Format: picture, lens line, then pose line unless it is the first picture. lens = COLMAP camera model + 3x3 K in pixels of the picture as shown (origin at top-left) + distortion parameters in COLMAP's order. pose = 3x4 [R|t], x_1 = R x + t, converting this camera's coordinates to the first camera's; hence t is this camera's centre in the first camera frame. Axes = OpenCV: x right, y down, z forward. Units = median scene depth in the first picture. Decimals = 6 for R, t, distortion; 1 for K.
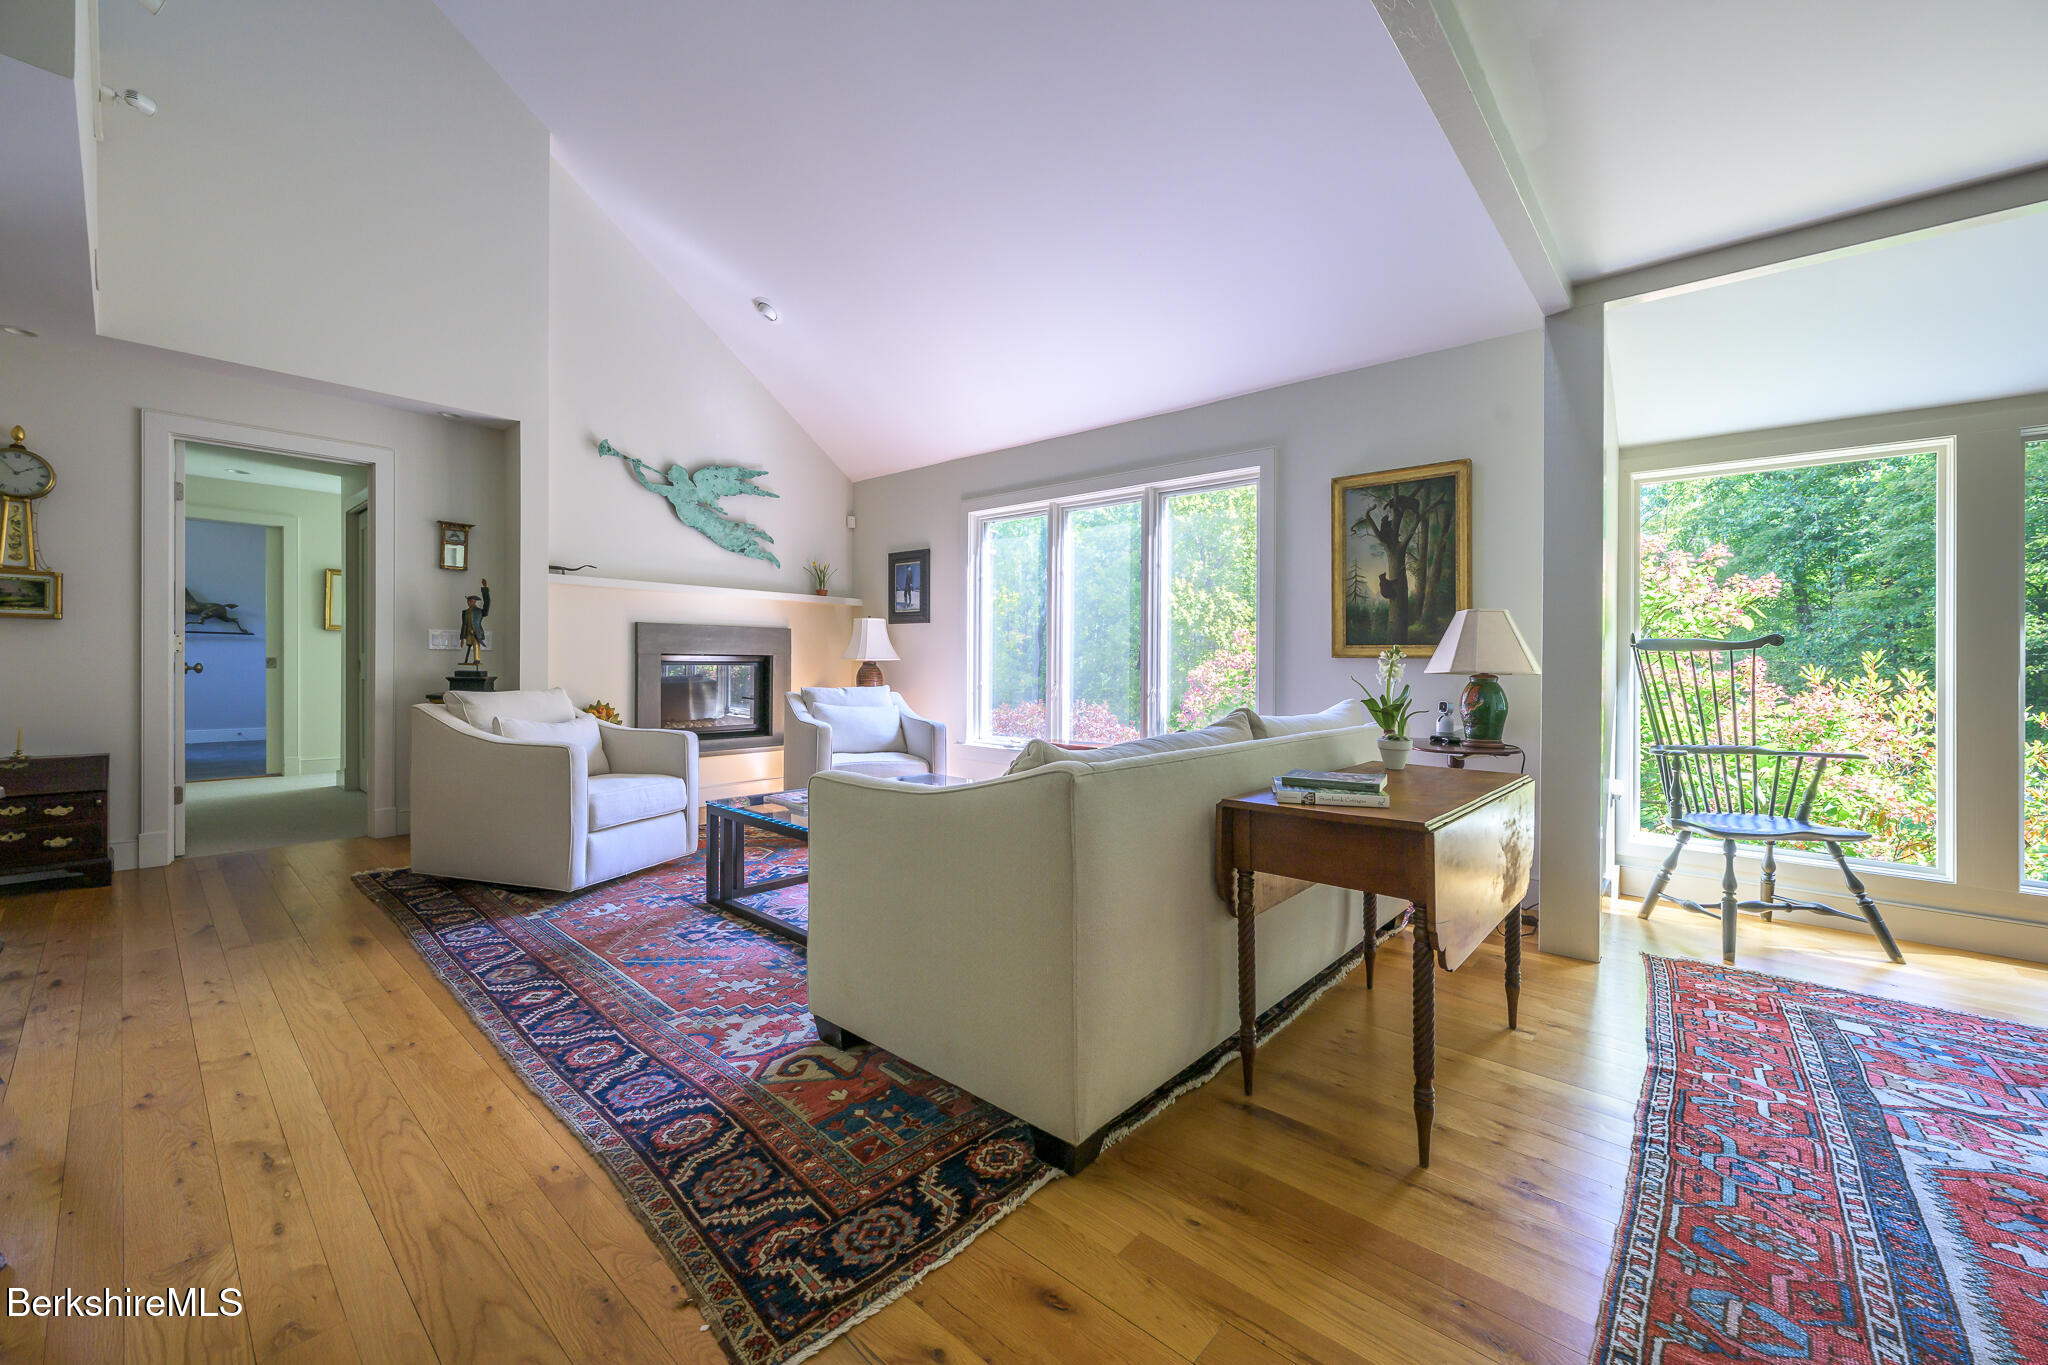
lens RADIAL K [[812.1, 0, 1017.2], [0, 812.1, 667.7], [0, 0, 1]] dist [-0.000337, -0.000251]
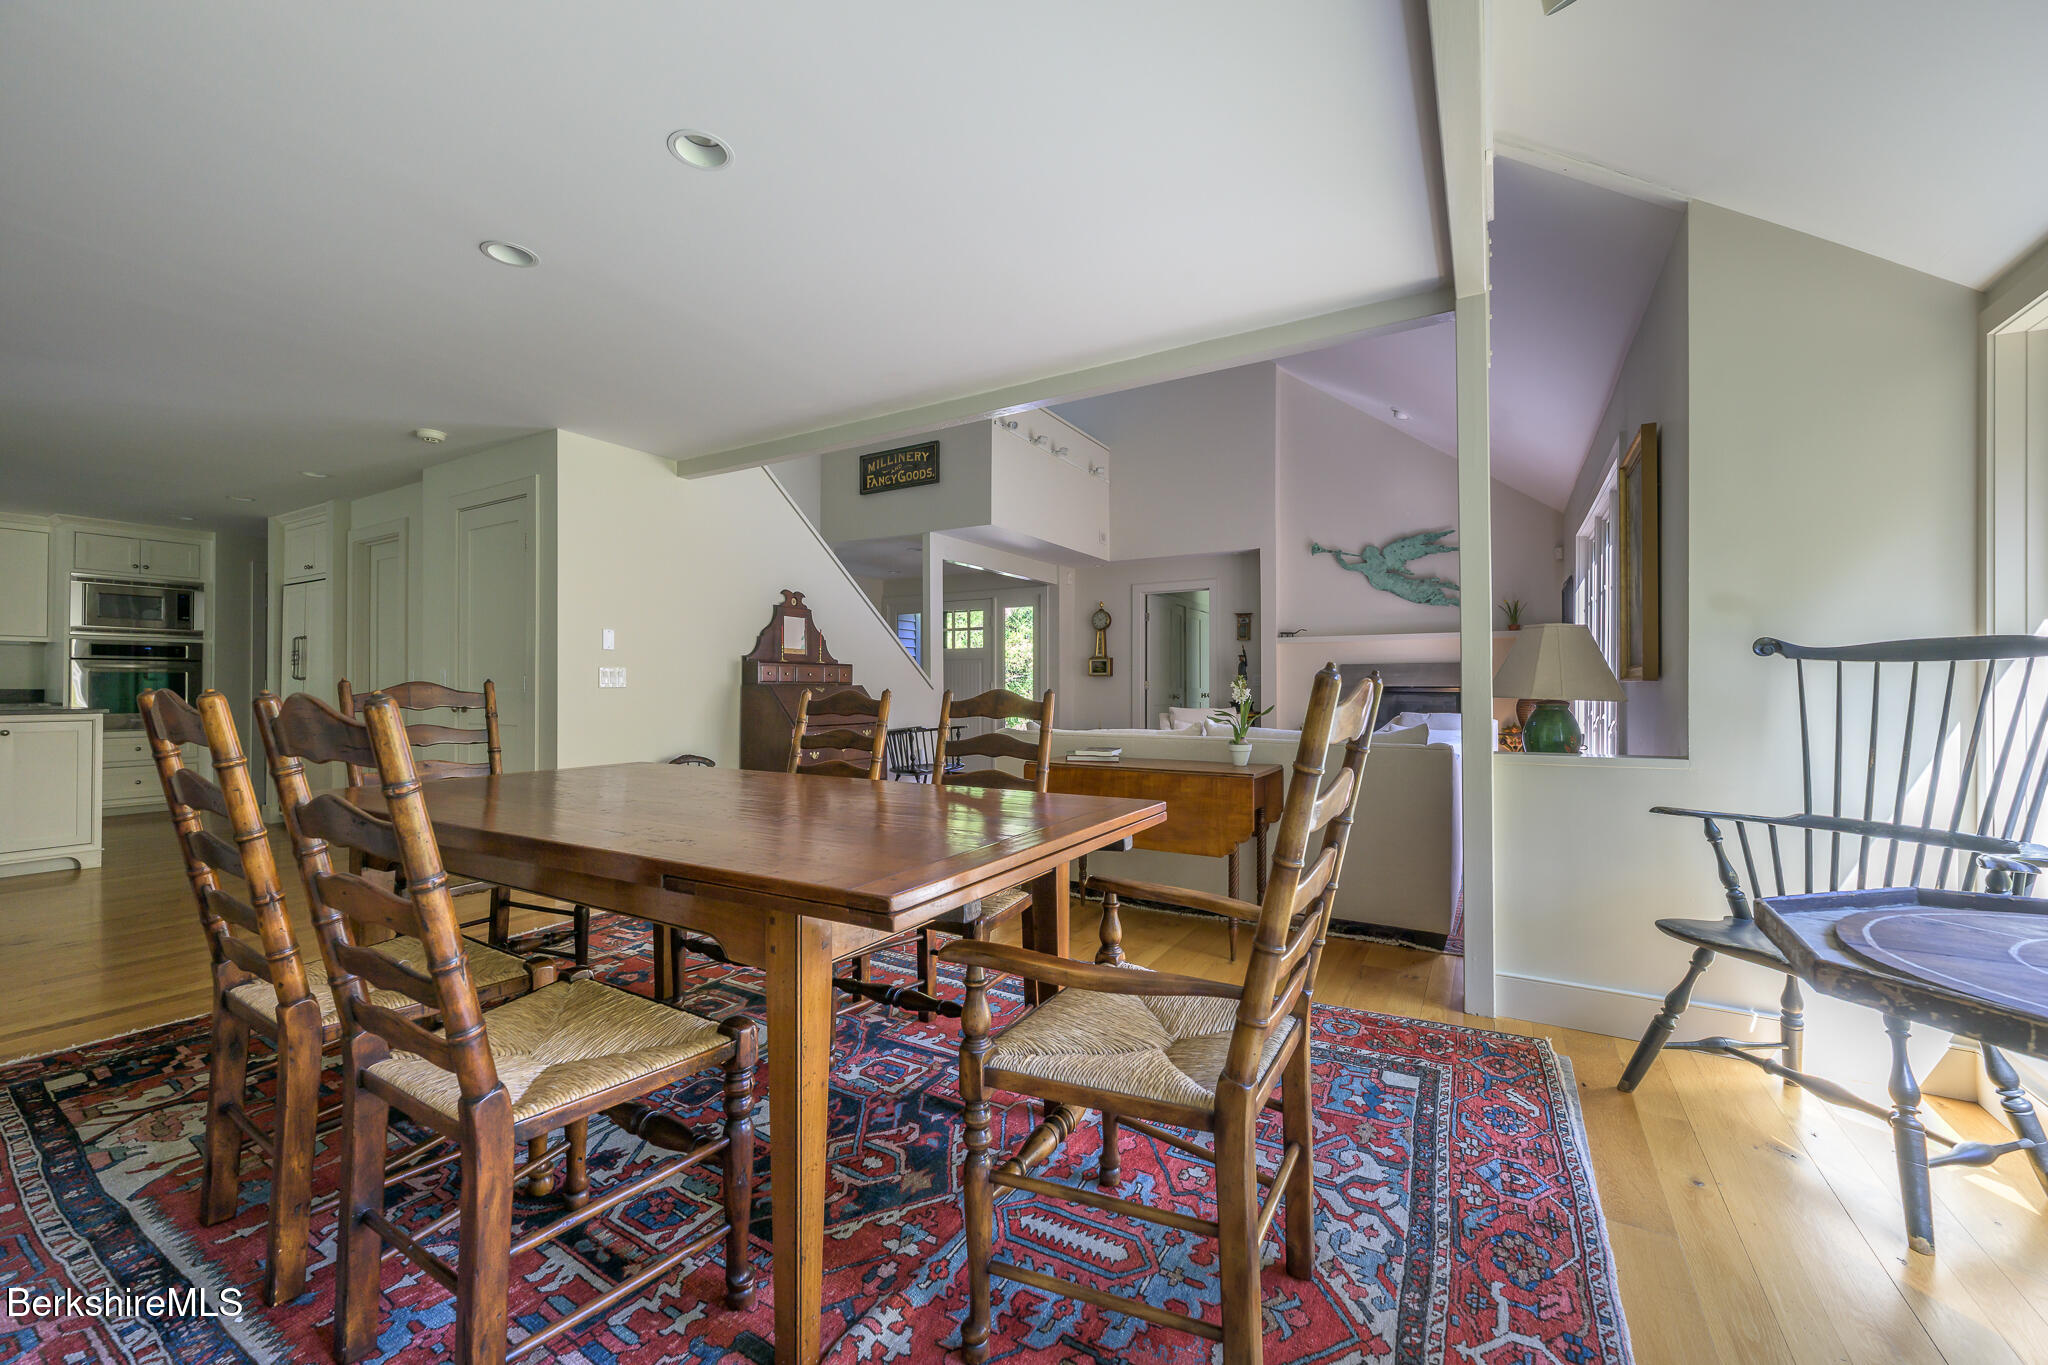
lens RADIAL K [[812.1, 0, 1000.9], [0, 812.1, 684.9], [0, 0, 1]] dist [-0.000337, -0.000251]
pose [[0.179805, -0.014224, -0.983599, 0.890418], [-0.005500, 0.999865, -0.015465, 0.004462], [0.983687, 0.008190, 0.179703, 0.181428]]
